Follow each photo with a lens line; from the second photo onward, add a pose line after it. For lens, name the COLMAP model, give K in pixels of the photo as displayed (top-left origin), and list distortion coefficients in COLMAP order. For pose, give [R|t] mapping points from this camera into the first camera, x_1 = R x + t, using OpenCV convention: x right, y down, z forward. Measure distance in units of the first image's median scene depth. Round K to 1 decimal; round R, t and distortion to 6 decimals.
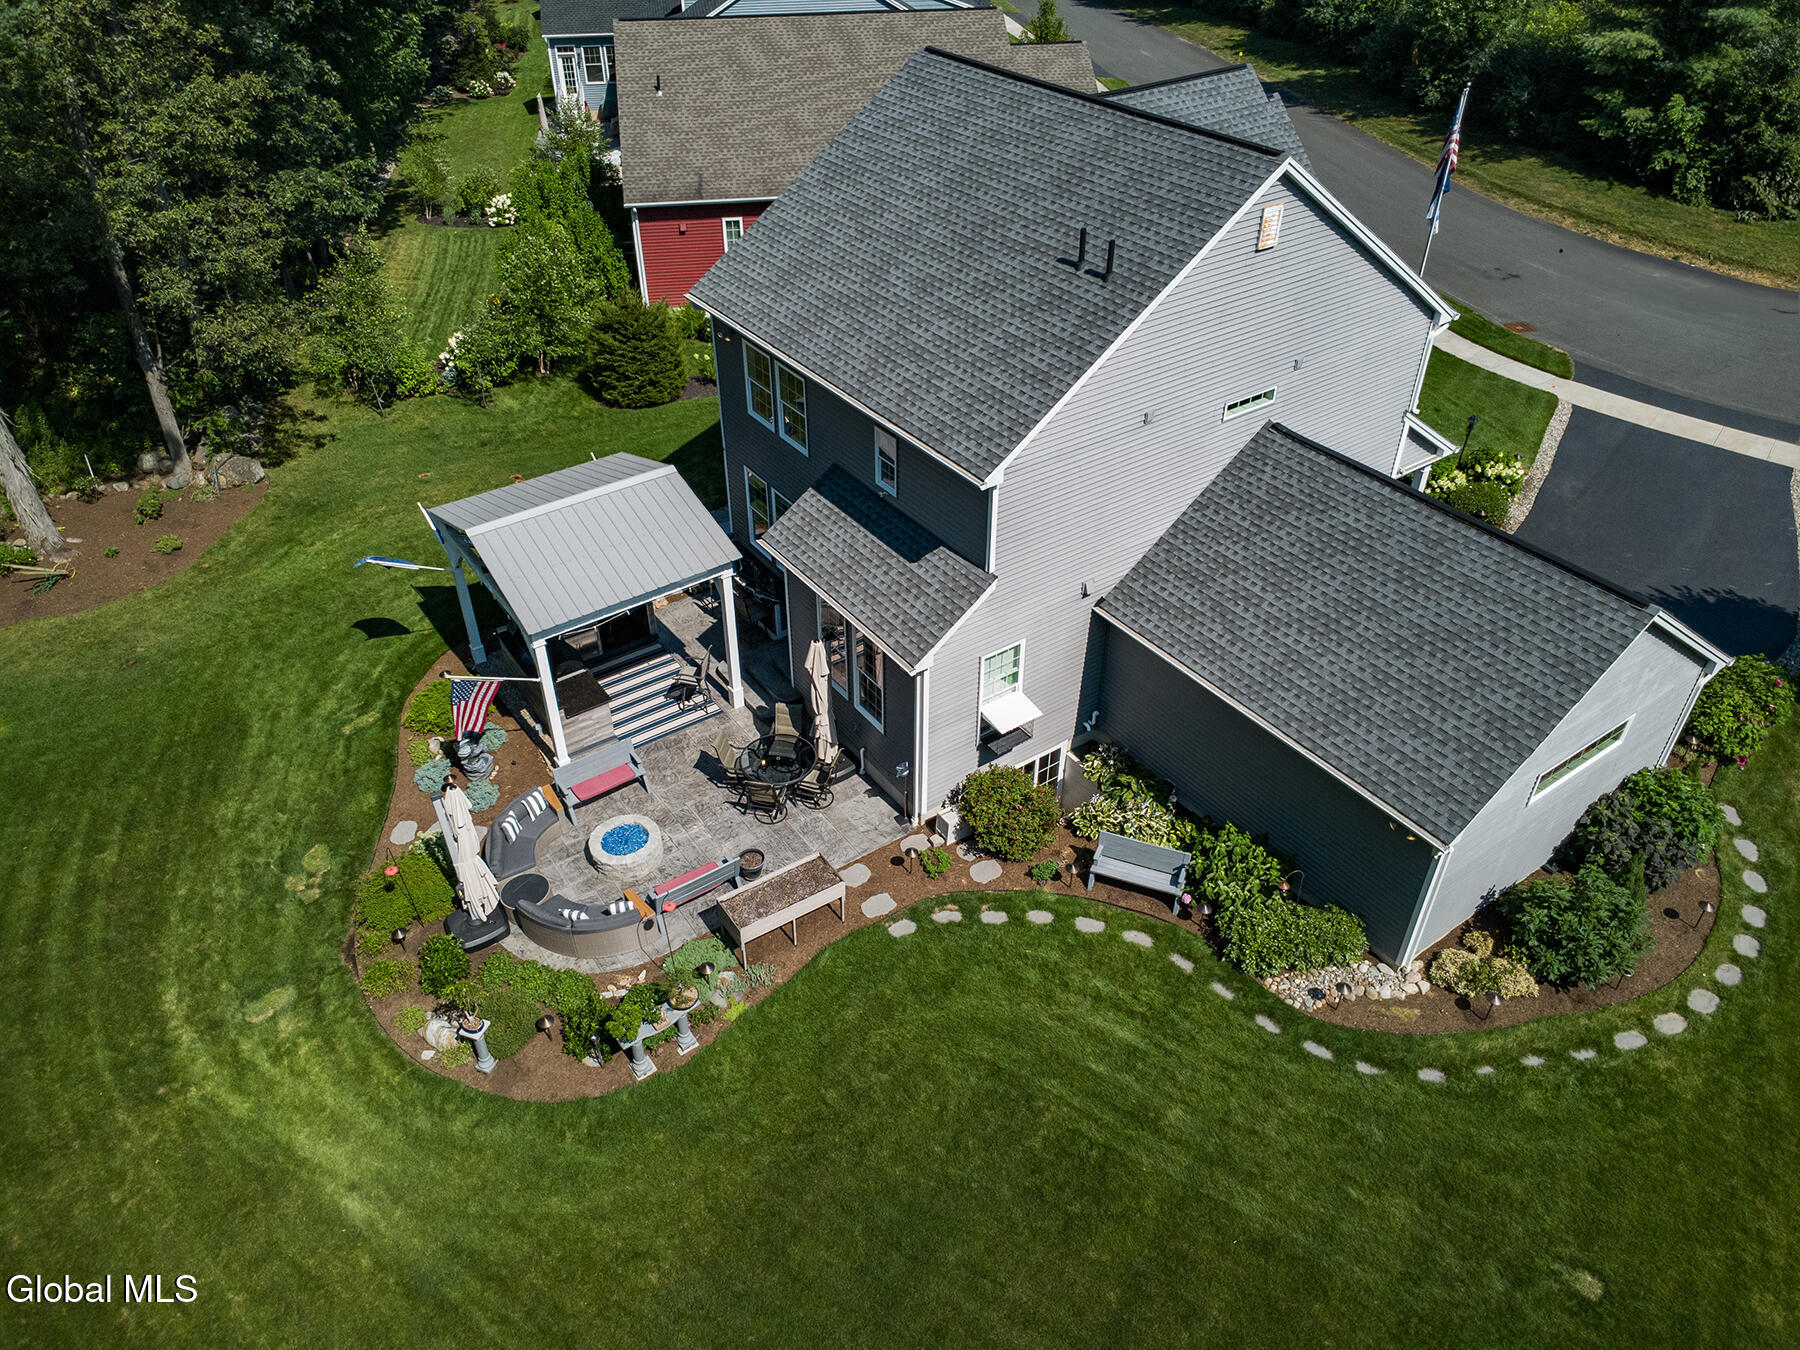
lens RADIAL K [[1270.6, 0, 895.2], [0, 1270.6, 670.7], [0, 0, 1]] dist [-0.001165, 0.006813]
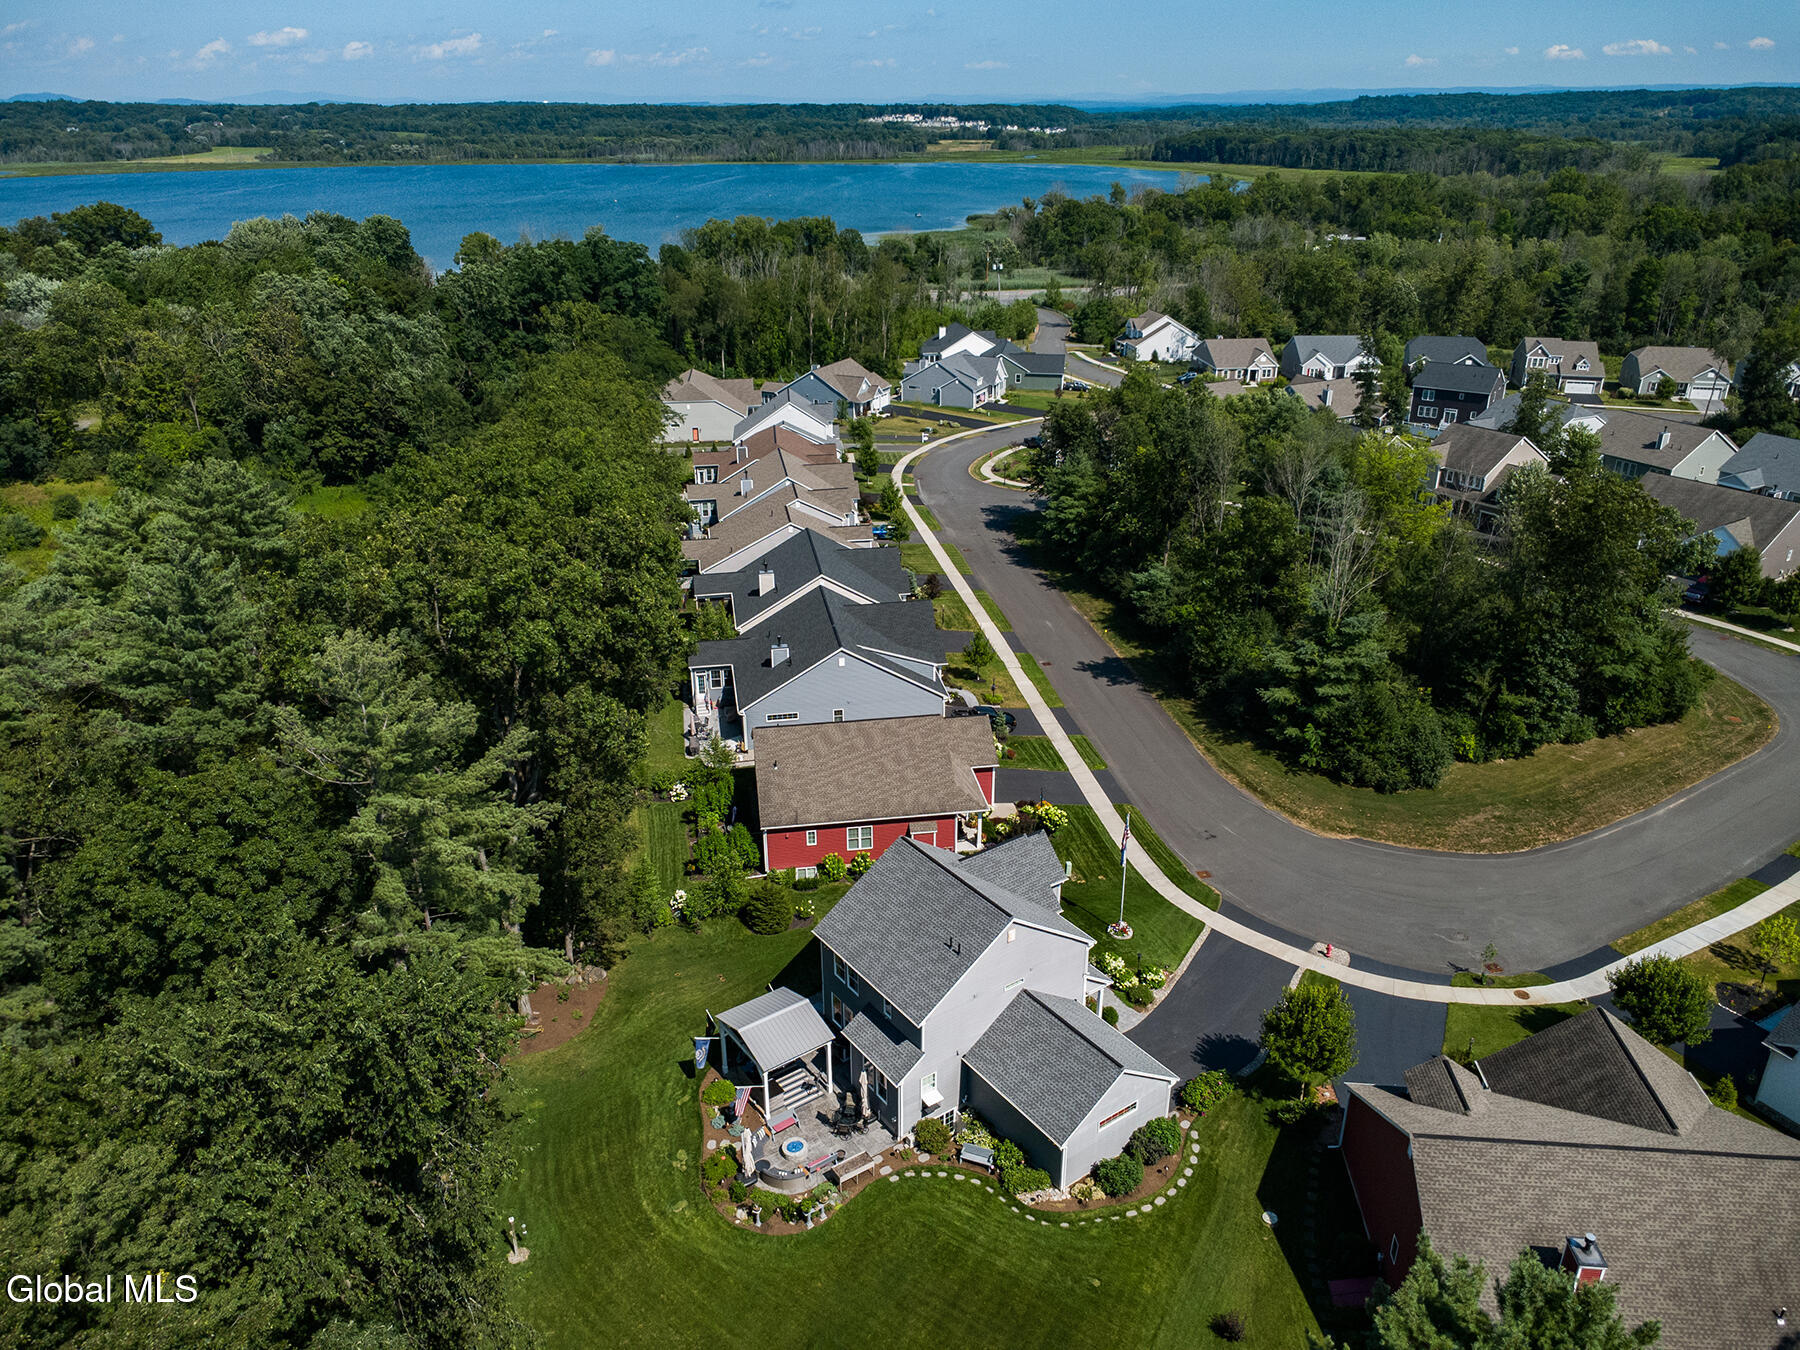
lens RADIAL K [[1270.6, 0, 895.2], [0, 1270.6, 670.7], [0, 0, 1]] dist [-0.001165, 0.006813]
pose [[0.999983, -0.004575, 0.003605, 0.002885], [0.005289, 0.972442, -0.233083, -0.240841], [-0.002439, 0.233098, 0.972450, -2.031734]]
